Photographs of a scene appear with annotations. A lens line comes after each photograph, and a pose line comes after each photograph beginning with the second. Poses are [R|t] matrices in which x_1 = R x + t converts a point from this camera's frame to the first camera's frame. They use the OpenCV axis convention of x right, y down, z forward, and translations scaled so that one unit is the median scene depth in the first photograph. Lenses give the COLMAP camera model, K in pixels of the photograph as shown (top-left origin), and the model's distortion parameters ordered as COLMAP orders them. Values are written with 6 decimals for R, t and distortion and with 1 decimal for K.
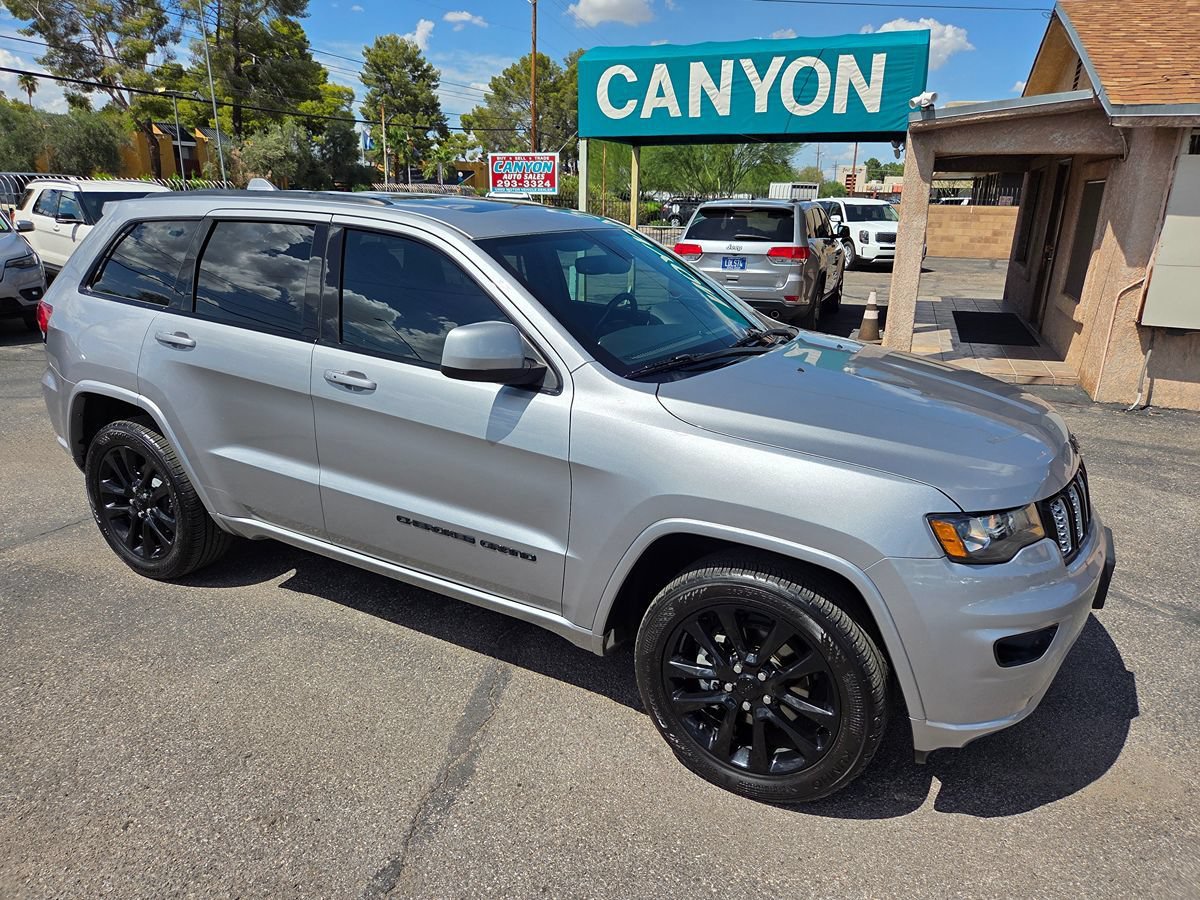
lens RADIAL K [[806.9, 0, 602.9], [0, 806.9, 466.8], [0, 0, 1]] dist [0.052368, -0.043760]
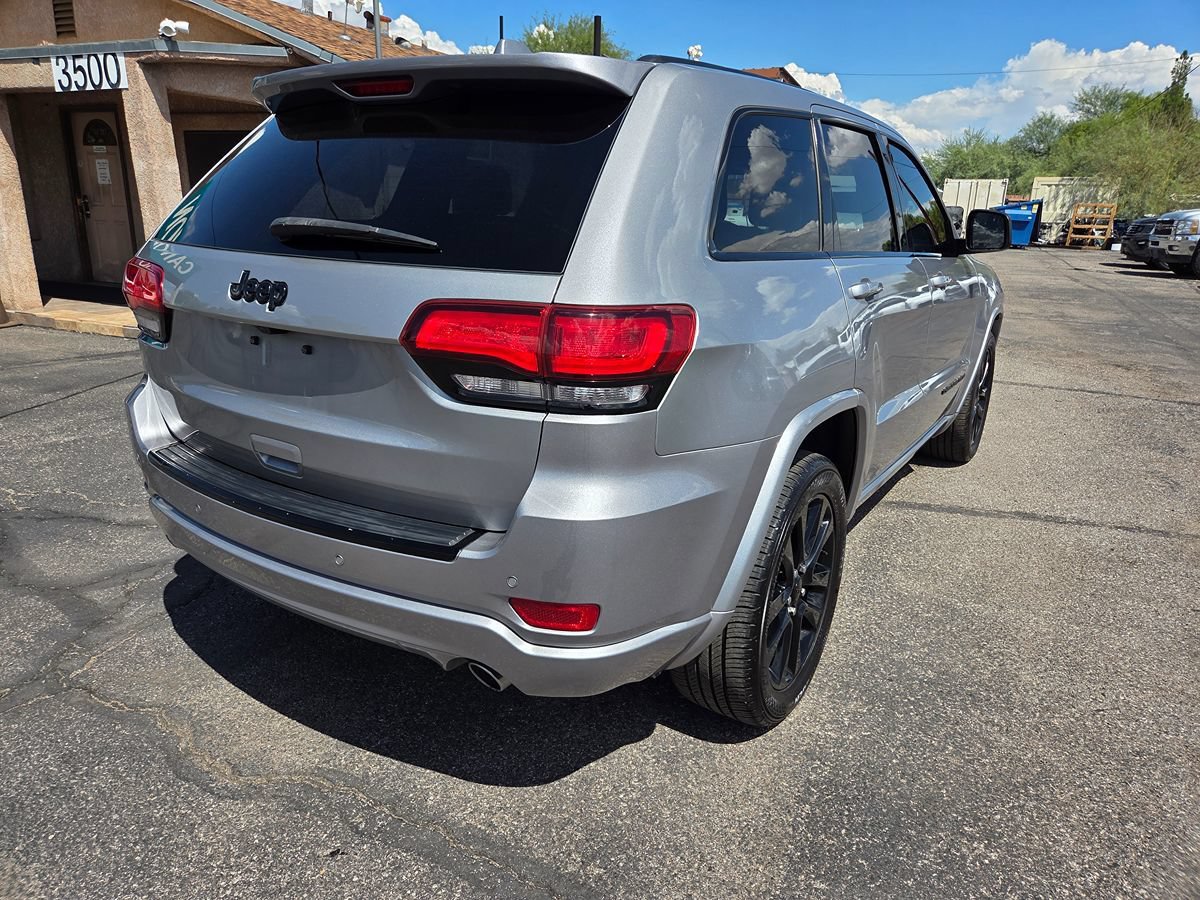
lens RADIAL K [[806.9, 0, 601.6], [0, 806.9, 450.3], [0, 0, 1]] dist [0.052368, -0.043760]
pose [[0.070271, -0.312357, 0.947362, -0.443518], [0.295047, 0.913725, 0.279381, -0.103661], [-0.952895, 0.259884, 0.156368, 0.404210]]
